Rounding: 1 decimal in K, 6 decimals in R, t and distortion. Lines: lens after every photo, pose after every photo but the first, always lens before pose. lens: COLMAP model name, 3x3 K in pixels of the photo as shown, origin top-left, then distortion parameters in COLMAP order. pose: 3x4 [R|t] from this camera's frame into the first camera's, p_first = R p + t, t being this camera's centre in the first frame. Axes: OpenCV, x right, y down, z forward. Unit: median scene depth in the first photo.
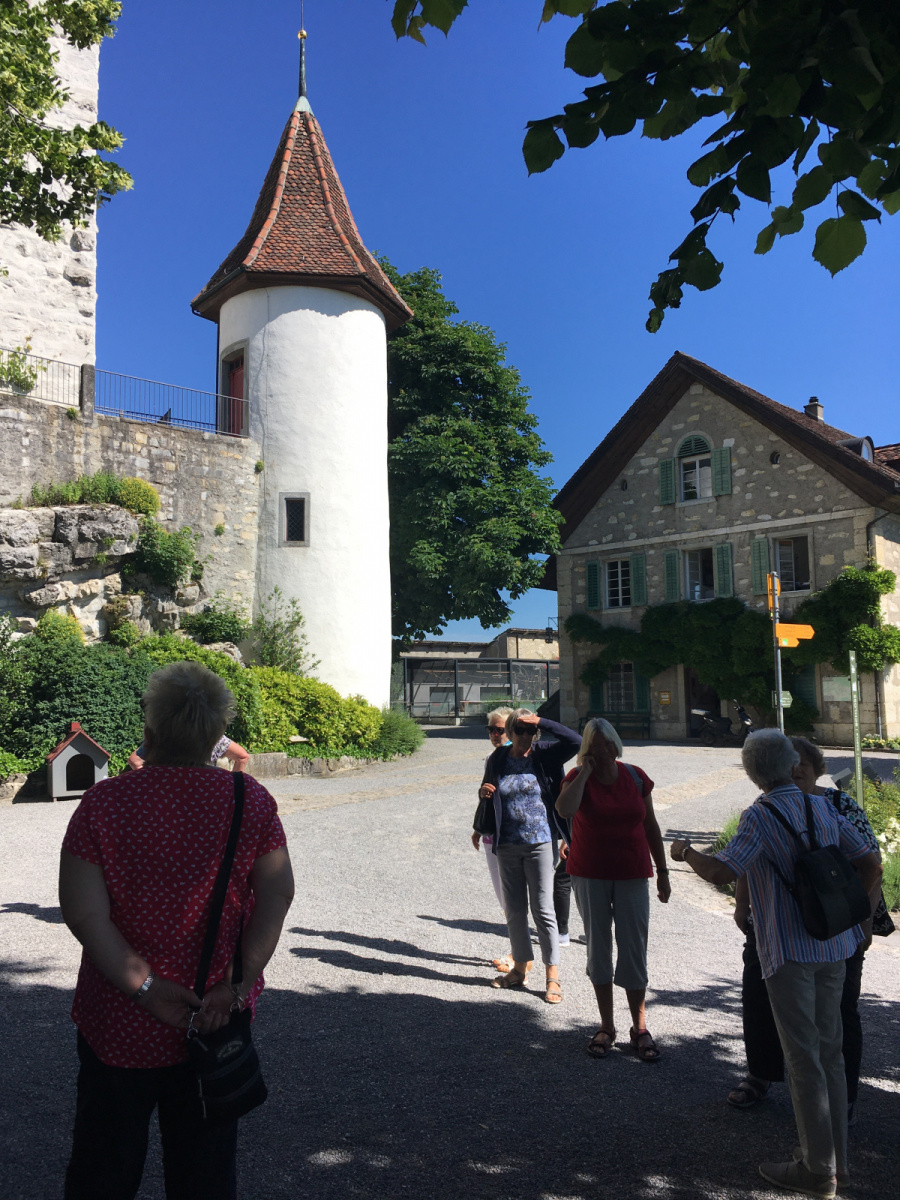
lens RADIAL K [[1021.9, 0, 451.7], [0, 1021.9, 604.8], [0, 0, 1]] dist [0.074643, -0.109324]
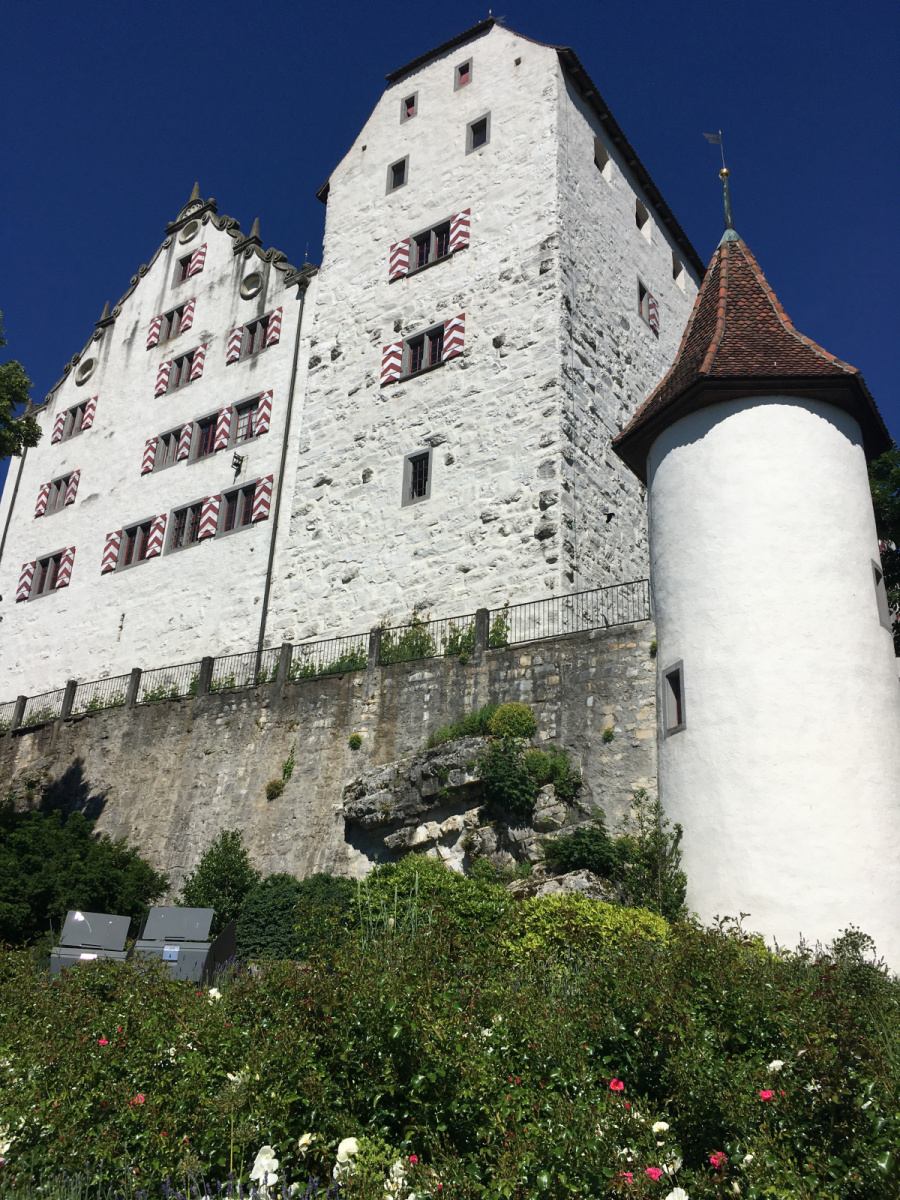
lens RADIAL K [[1021.9, 0, 444.6], [0, 1021.9, 604.0], [0, 0, 1]] dist [0.074643, -0.109324]
pose [[0.310214, -0.353984, -0.882305, 0.534459], [0.052700, 0.933067, -0.355820, 0.123461], [0.949205, 0.063883, 0.308105, 0.638436]]
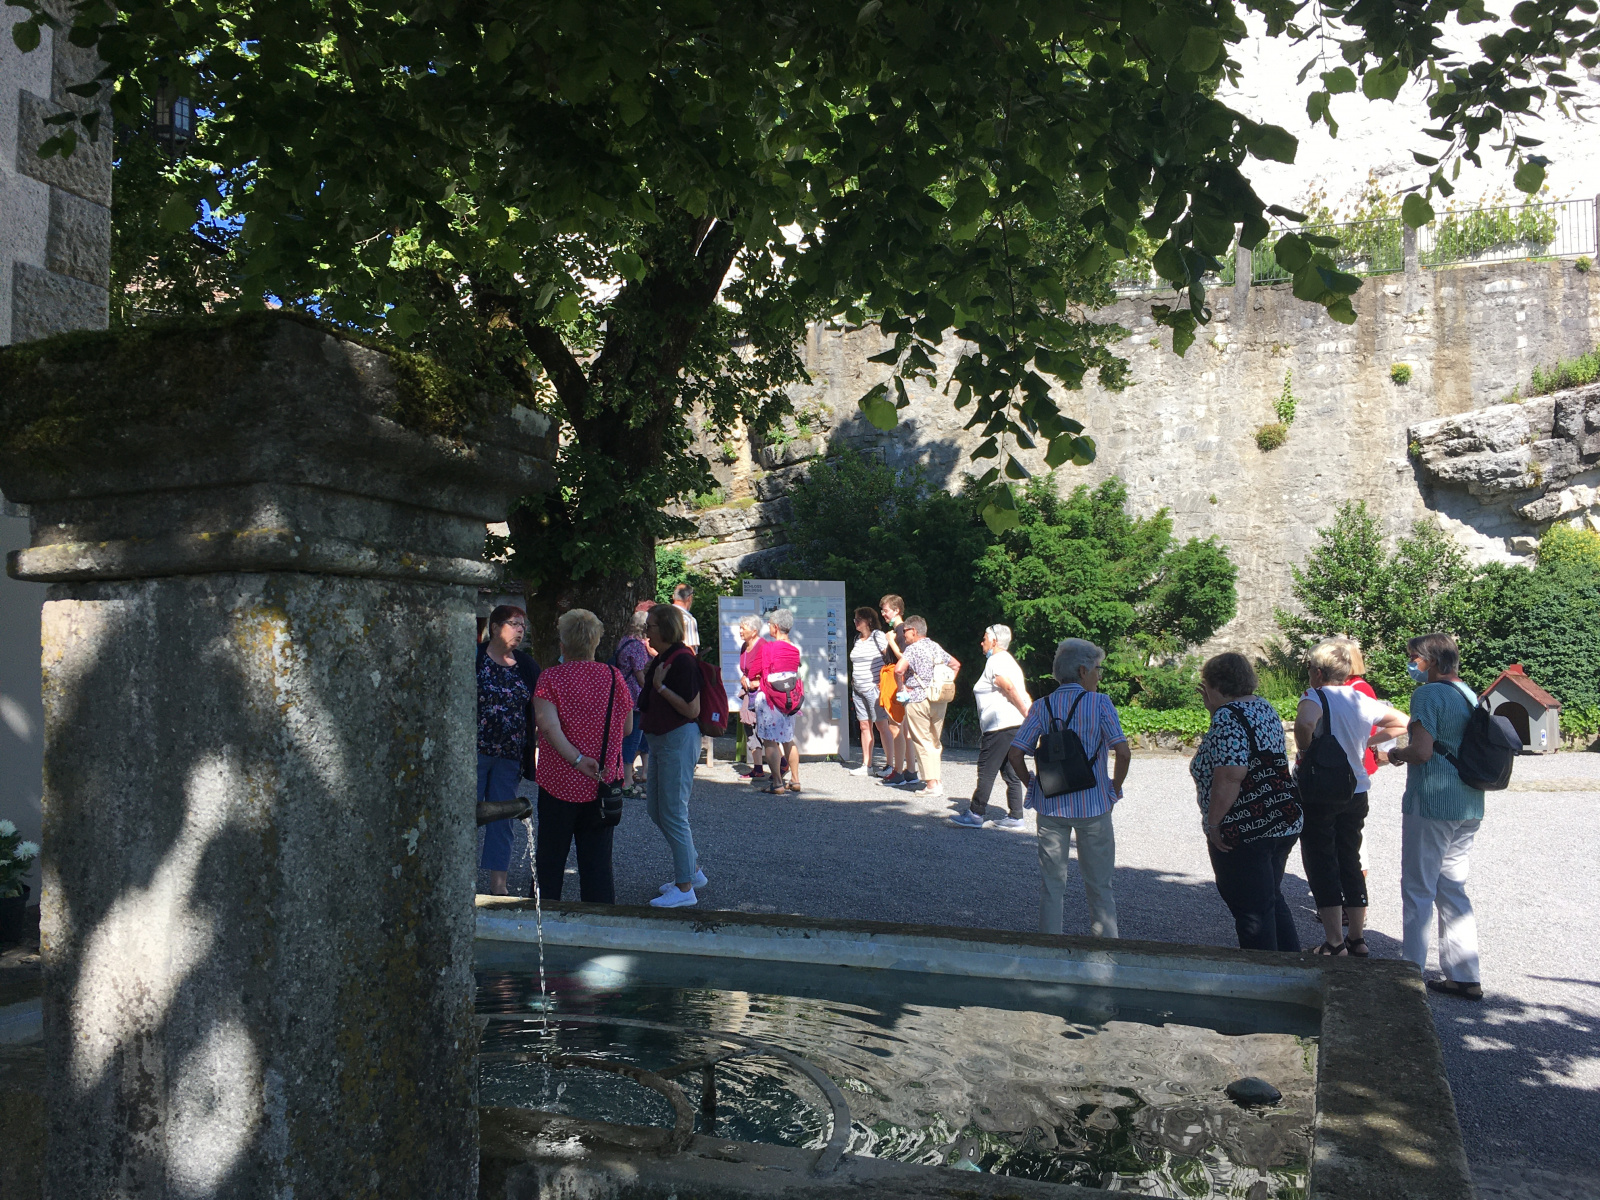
lens RADIAL K [[1362.6, 0, 802.4], [0, 1362.6, 607.5], [0, 0, 1]] dist [0.074643, -0.109324]
pose [[0.483749, -0.029984, -0.874693, 0.230998], [0.089207, 0.995897, 0.015198, 0.000652], [0.870649, -0.085381, 0.484439, -0.020628]]
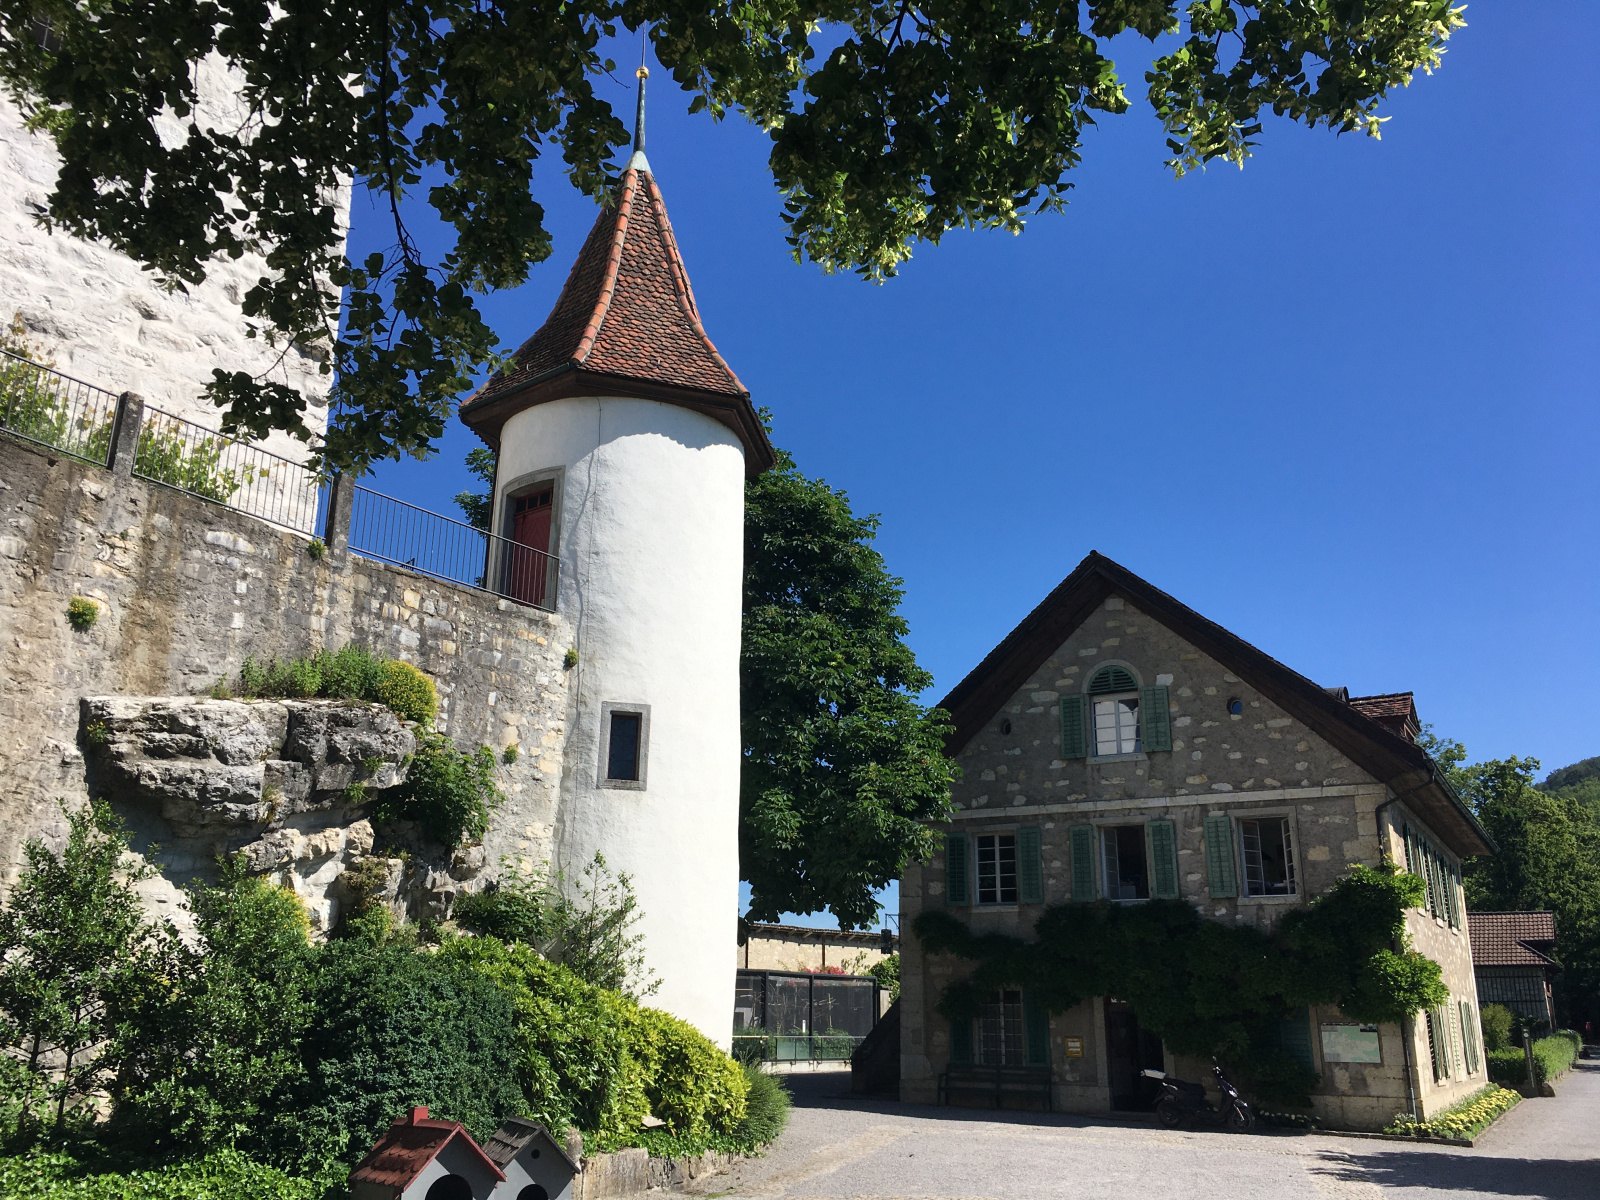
lens RADIAL K [[1362.6, 0, 805.0], [0, 1362.6, 600.8], [0, 0, 1]] dist [0.074643, -0.109324]
pose [[0.975374, 0.088820, 0.201883, -0.239097], [-0.046474, 0.977543, -0.205546, -0.002675], [-0.215606, 0.191102, 0.957598, 0.162286]]
